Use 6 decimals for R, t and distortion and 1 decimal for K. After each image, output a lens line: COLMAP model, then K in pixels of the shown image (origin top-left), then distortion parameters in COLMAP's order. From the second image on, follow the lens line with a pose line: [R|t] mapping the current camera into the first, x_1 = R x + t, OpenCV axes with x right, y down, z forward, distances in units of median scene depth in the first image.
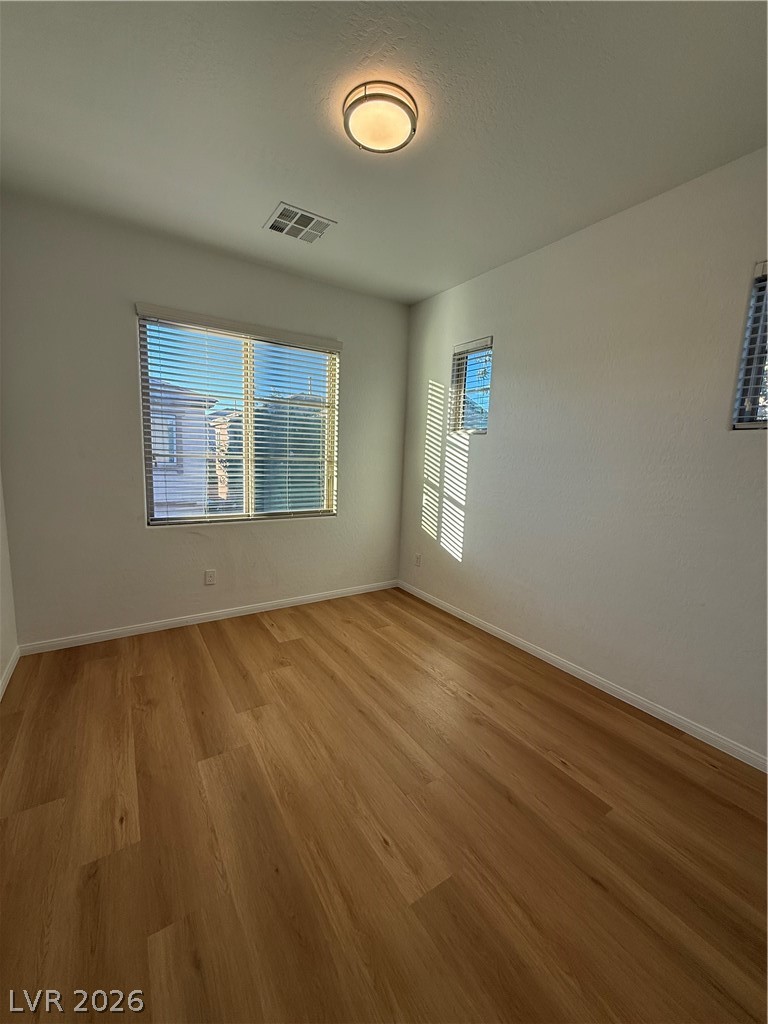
lens RADIAL K [[413.9, 0, 381.6], [0, 413.9, 510.1], [0, 0, 1]] dist [-0.000635, 0.000020]
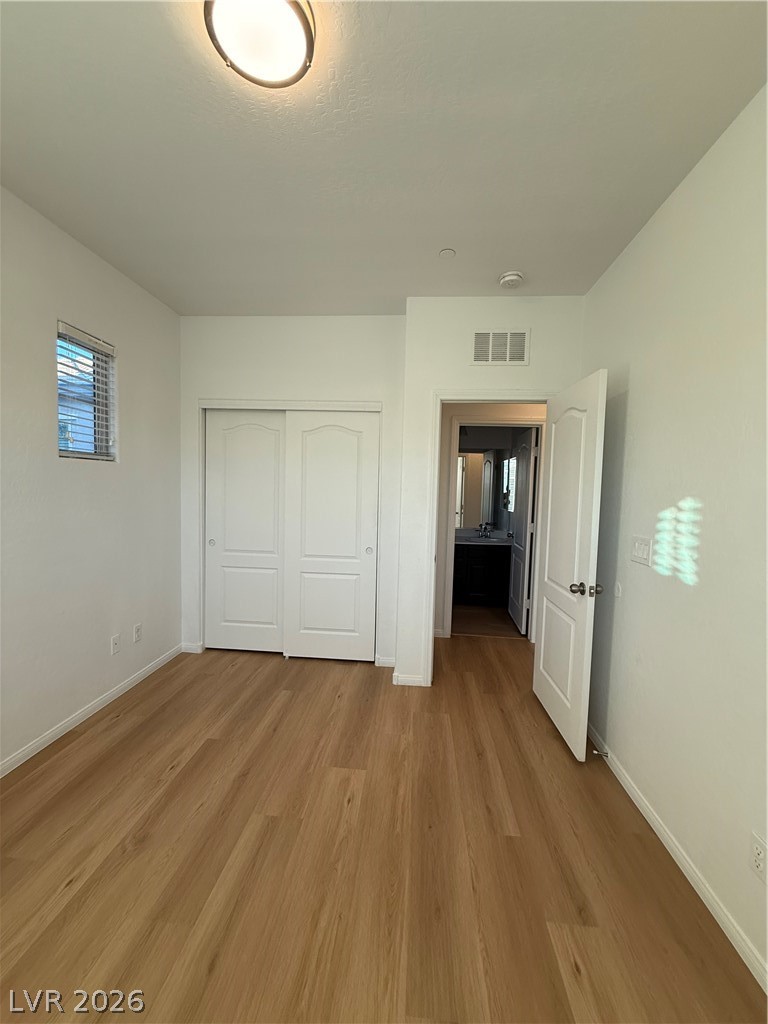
lens RADIAL K [[412.8, 0, 384.0], [0, 412.8, 512.0], [0, 0, 1]] dist [-0.001180, -0.000252]
pose [[-0.792687, -0.095977, 0.602026, -0.691104], [0.026837, 0.981078, 0.191744, -0.285162], [-0.609037, 0.168150, -0.775112, 1.622031]]
